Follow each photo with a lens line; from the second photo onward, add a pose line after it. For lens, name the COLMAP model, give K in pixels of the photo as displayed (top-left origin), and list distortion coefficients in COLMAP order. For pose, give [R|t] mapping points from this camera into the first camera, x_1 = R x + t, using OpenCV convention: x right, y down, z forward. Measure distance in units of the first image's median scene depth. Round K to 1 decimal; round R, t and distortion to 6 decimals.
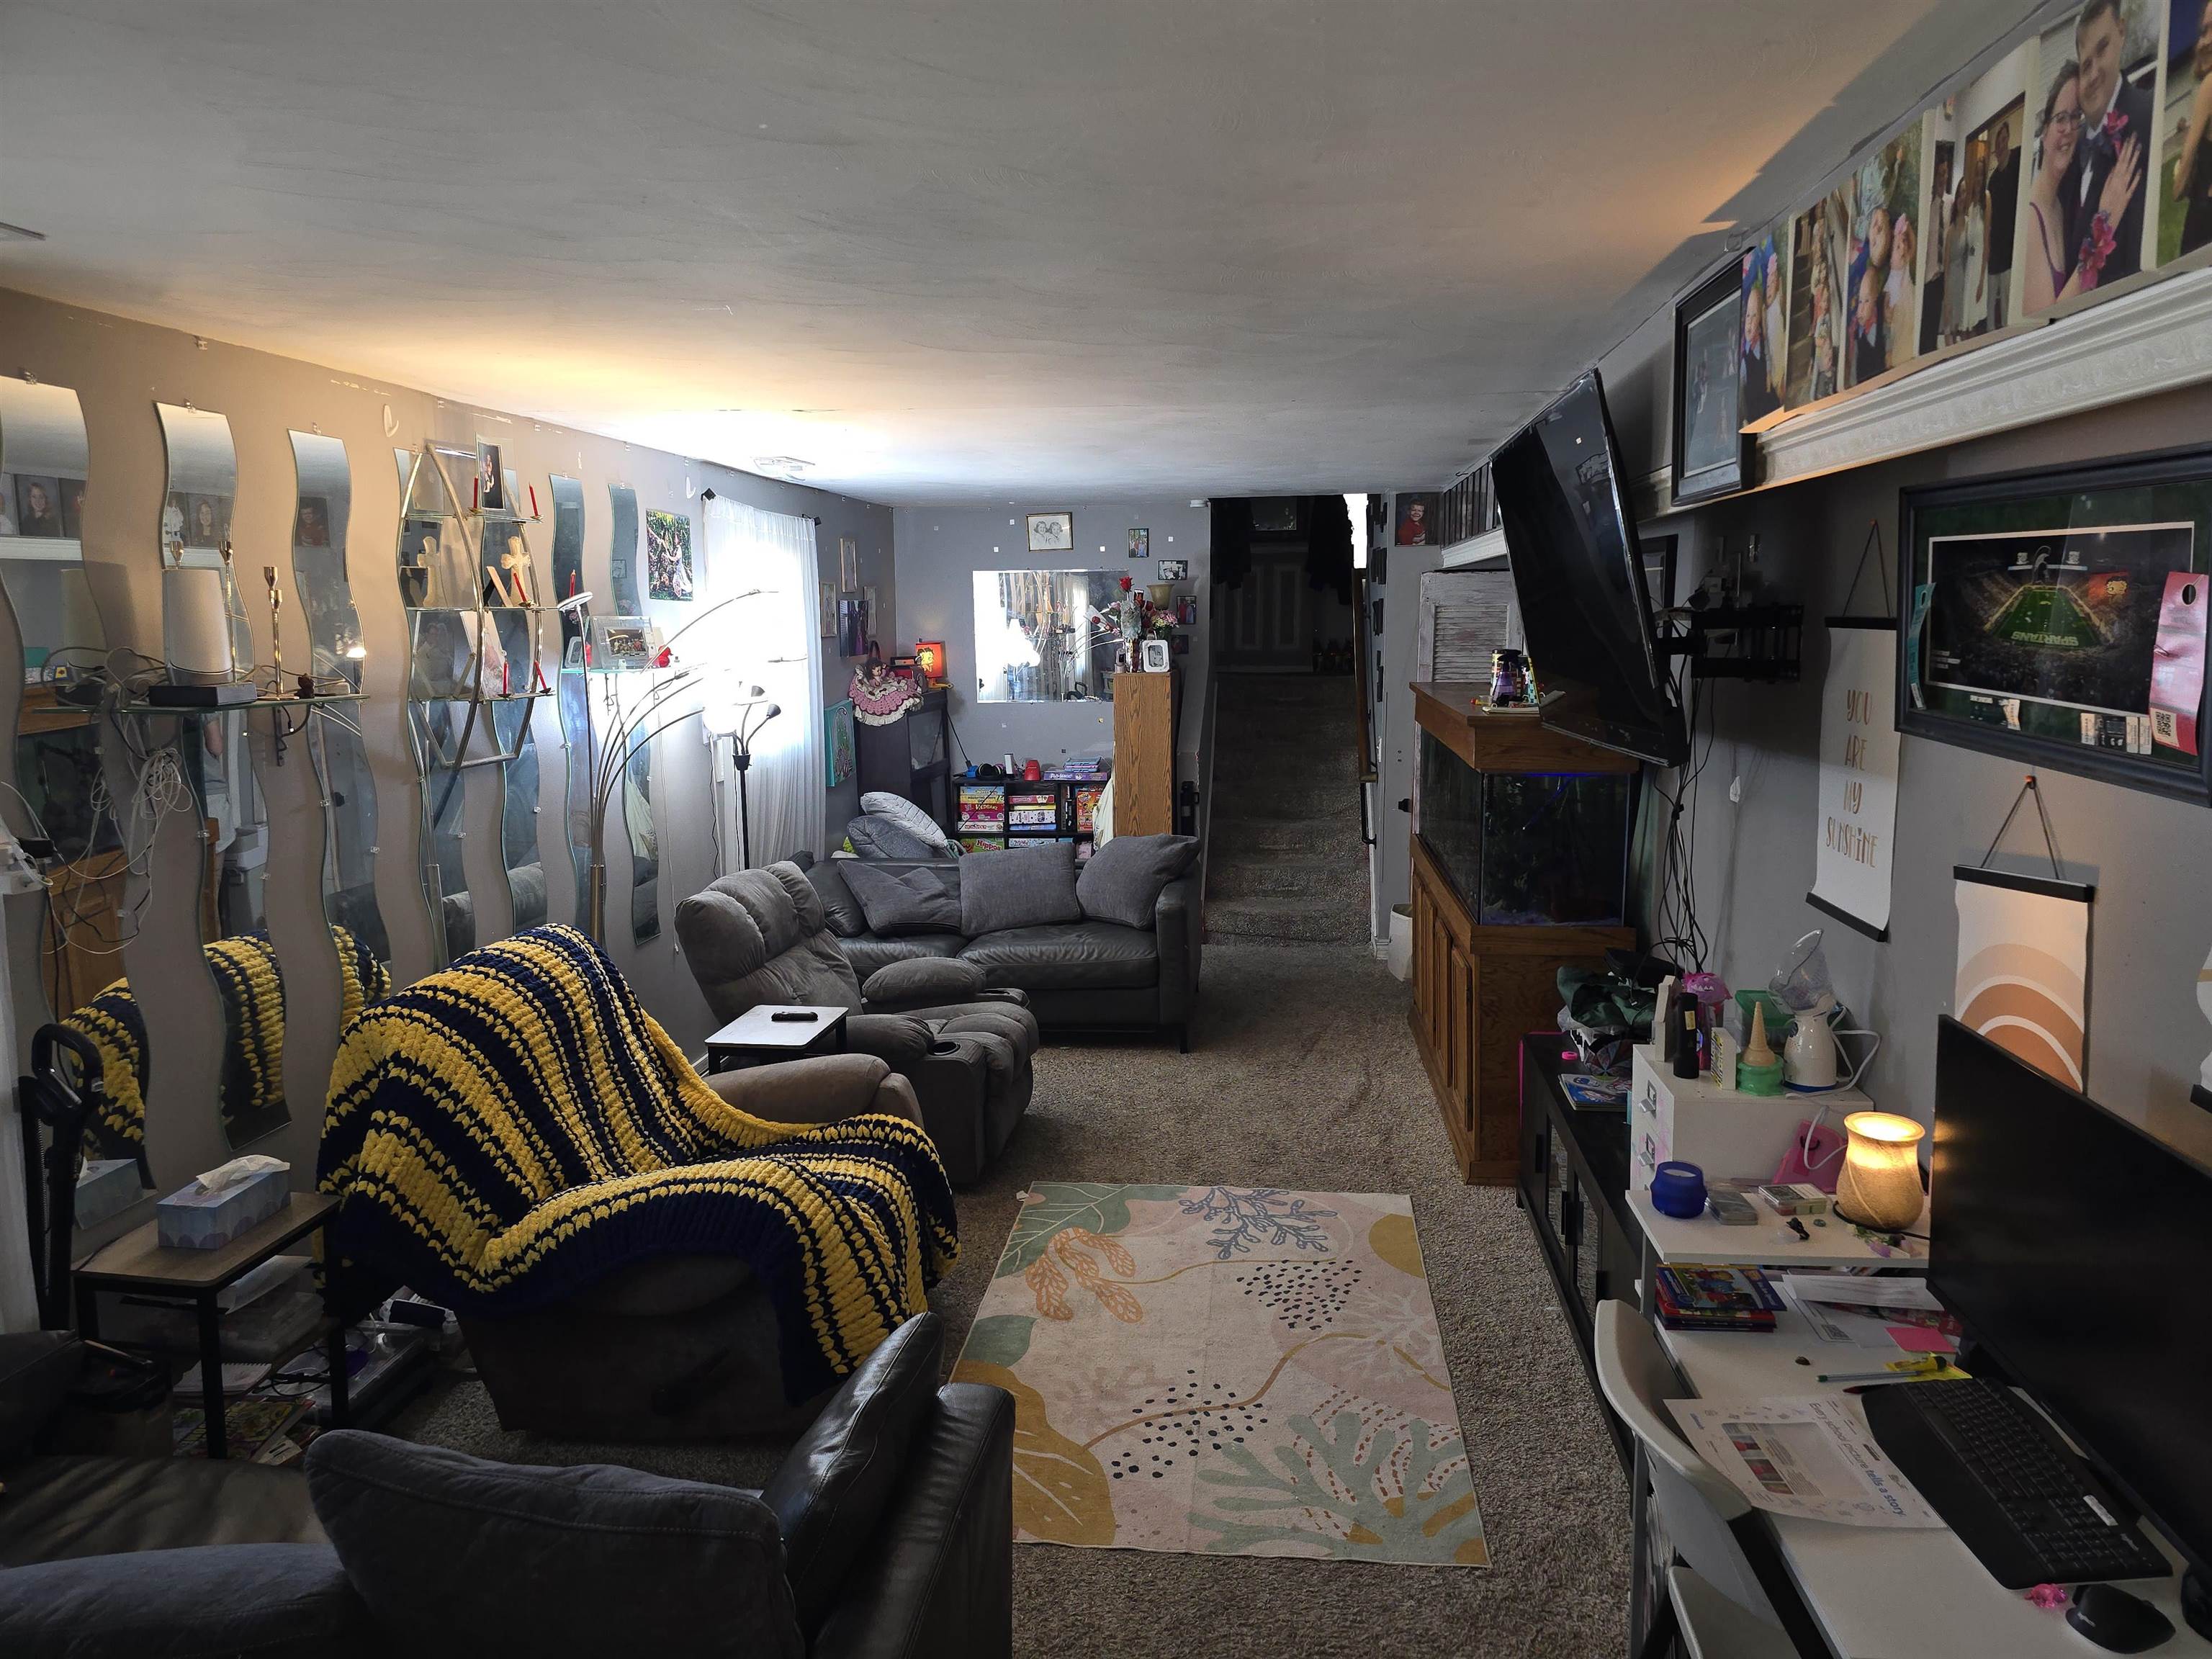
lens RADIAL K [[1490.7, 0, 1118.5], [0, 1490.7, 829.0], [0, 0, 1]] dist [0.057017, -0.052104]
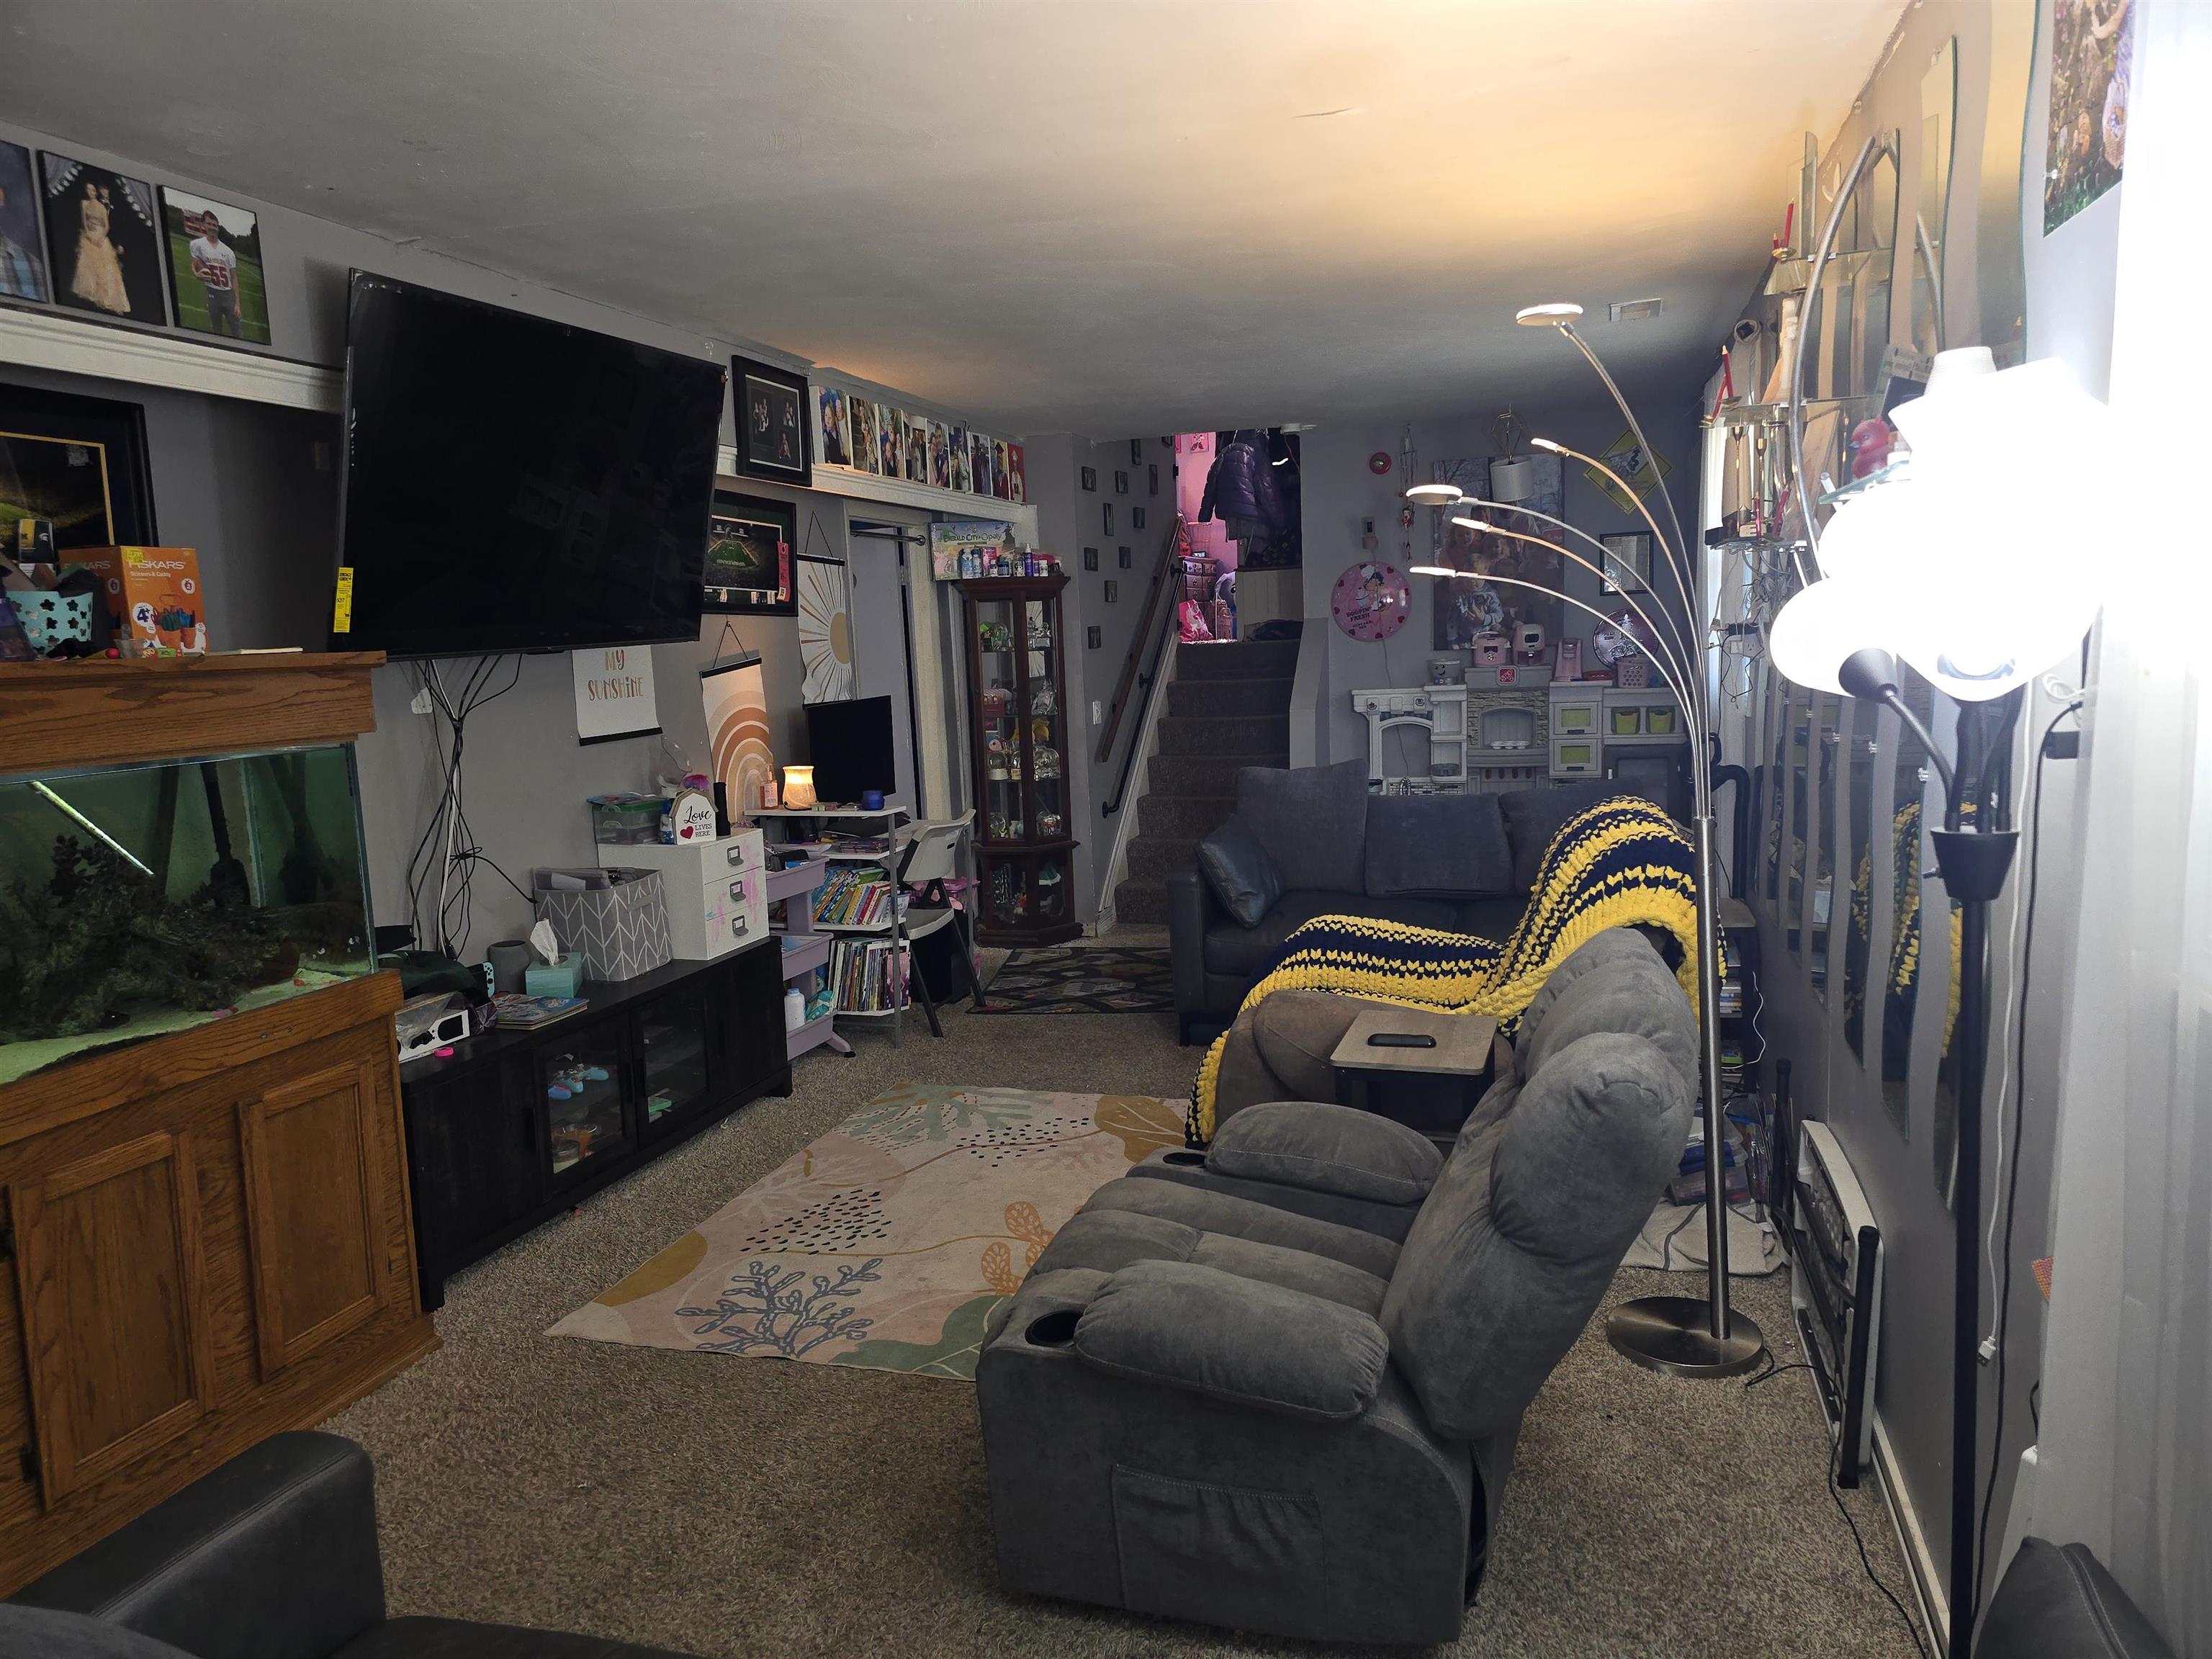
lens RADIAL K [[1490.7, 0, 1118.5], [0, 1490.7, 829.0], [0, 0, 1]] dist [0.057017, -0.052104]
pose [[-0.982752, 0.021407, 0.183683, -0.277152], [0.072221, 0.958826, 0.274657, -0.211403], [-0.170241, 0.283186, -0.943835, 2.093123]]
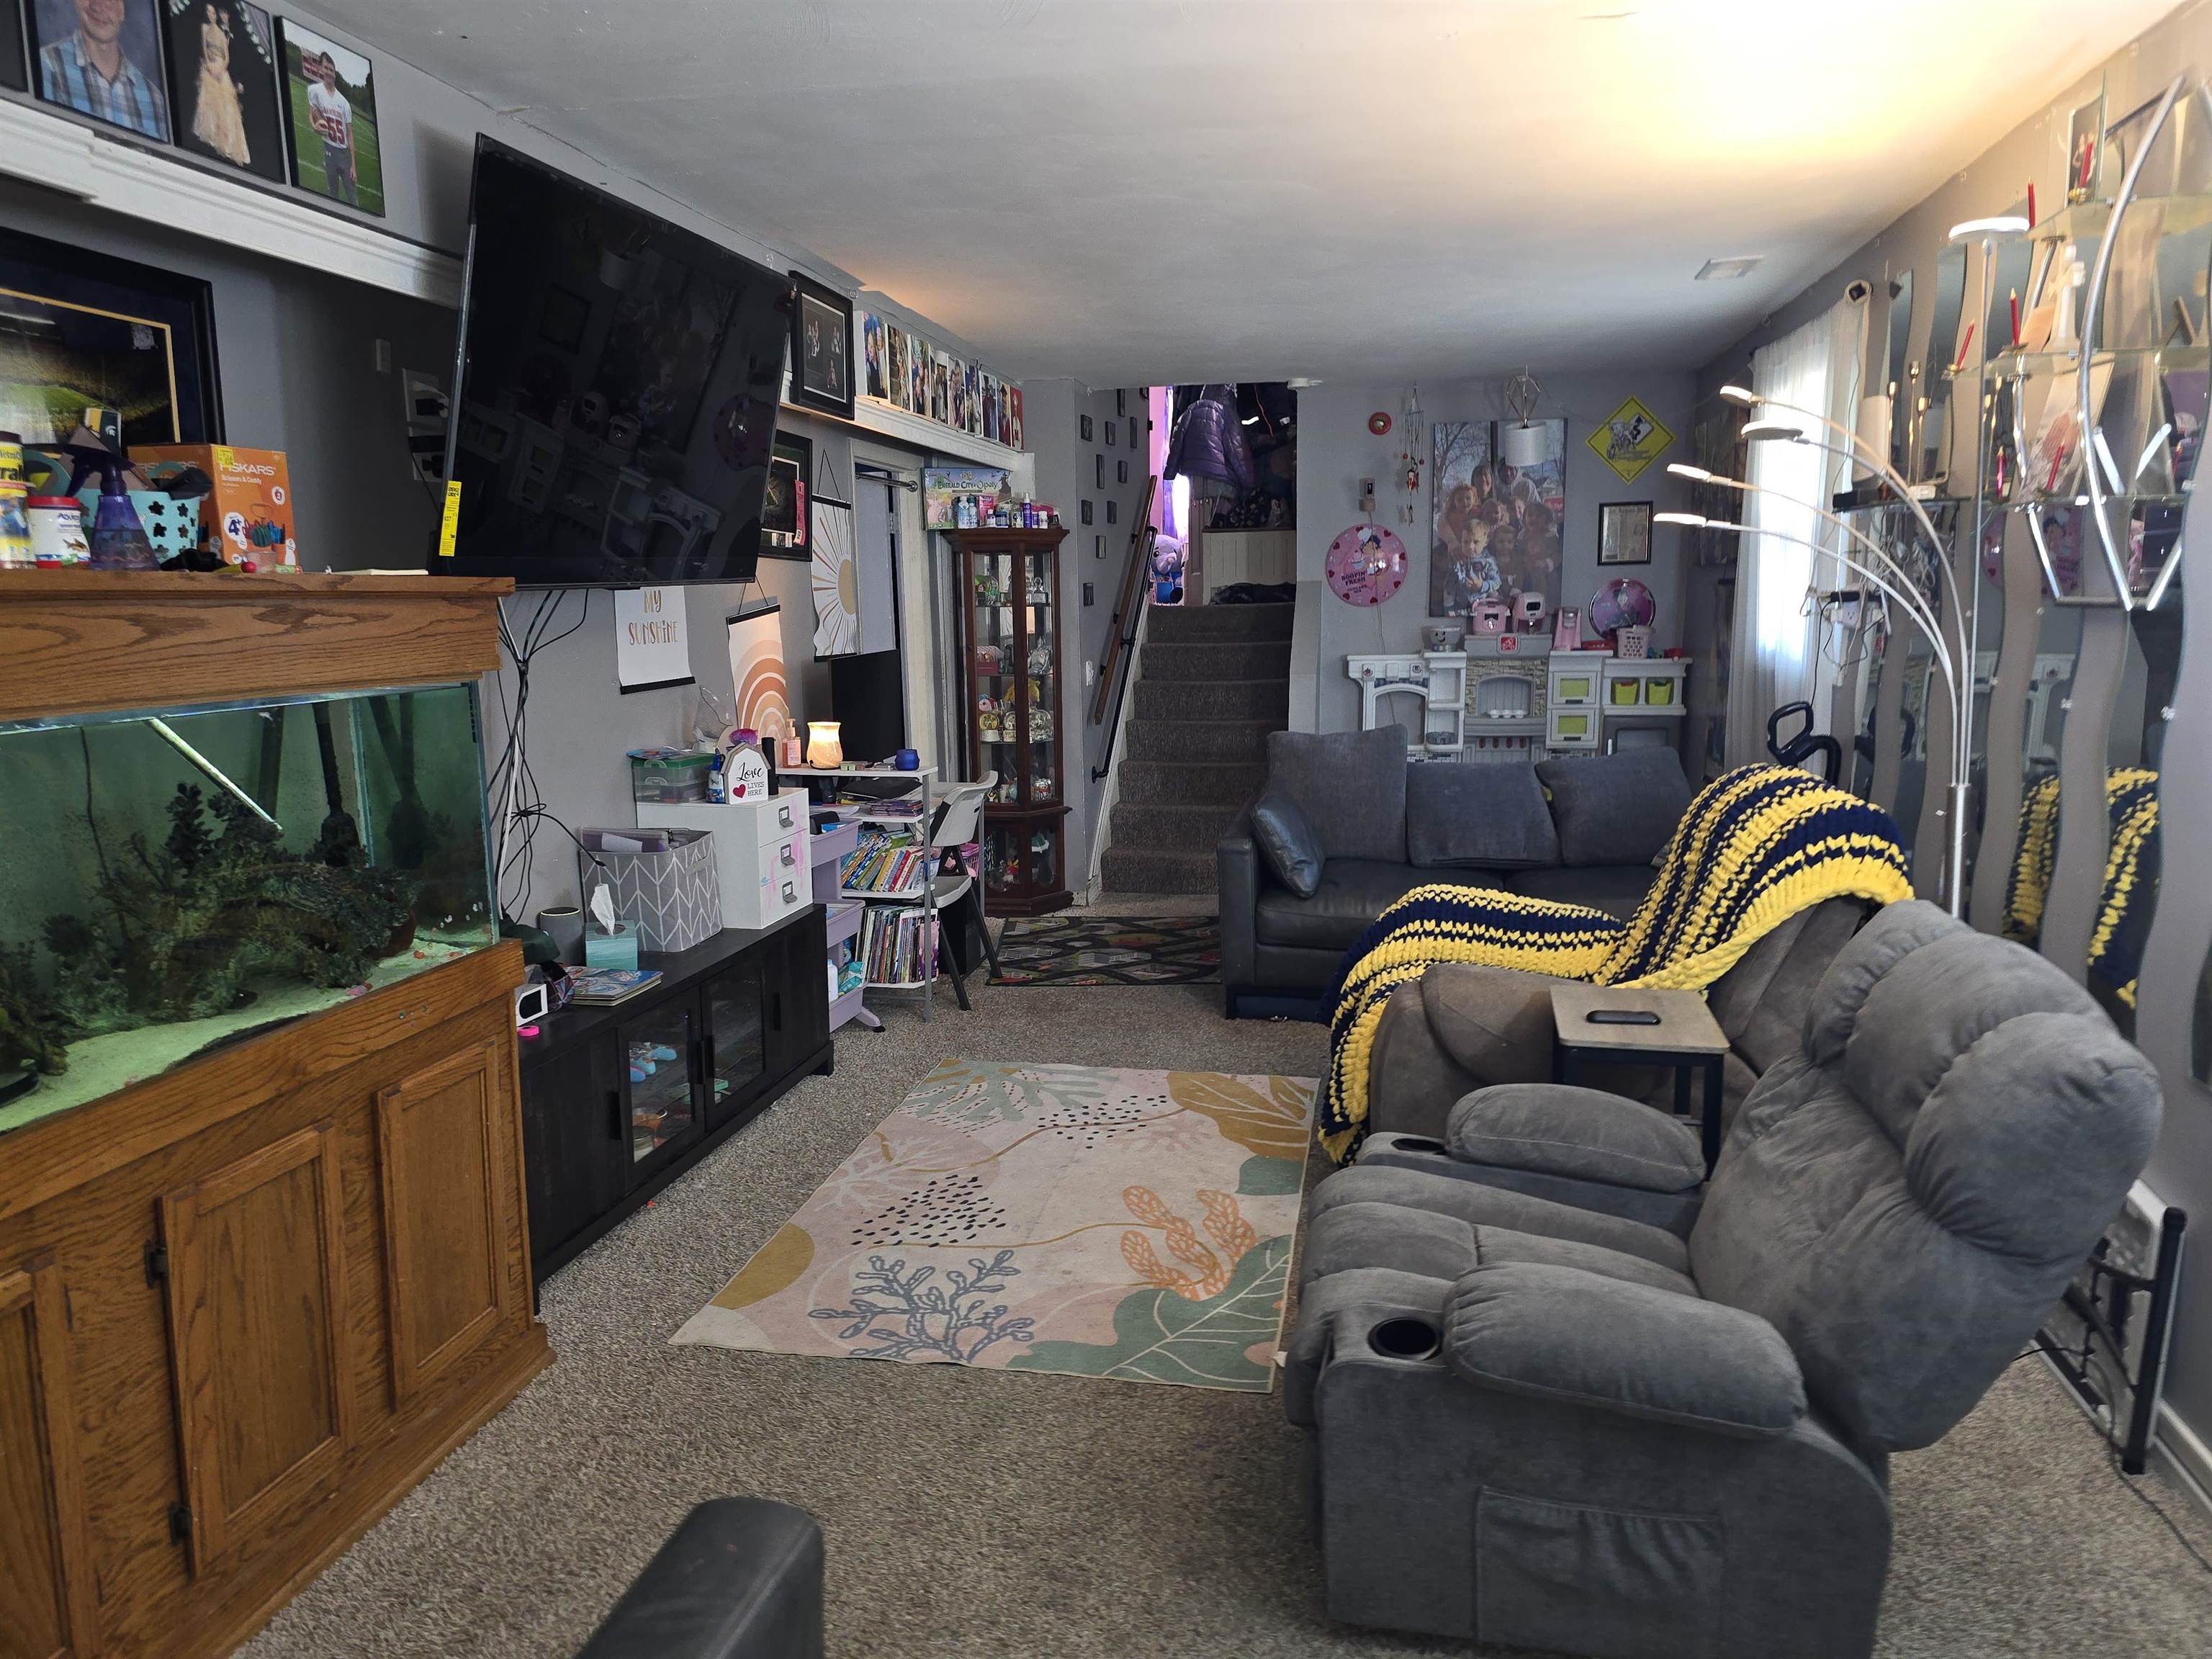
lens RADIAL K [[1490.7, 0, 1118.5], [0, 1490.7, 829.0], [0, 0, 1]] dist [0.057017, -0.052104]
pose [[-0.996854, 0.008176, 0.078835, -0.064373], [0.031585, 0.953250, 0.300526, -0.199229], [-0.072692, 0.302071, -0.950510, 2.054822]]
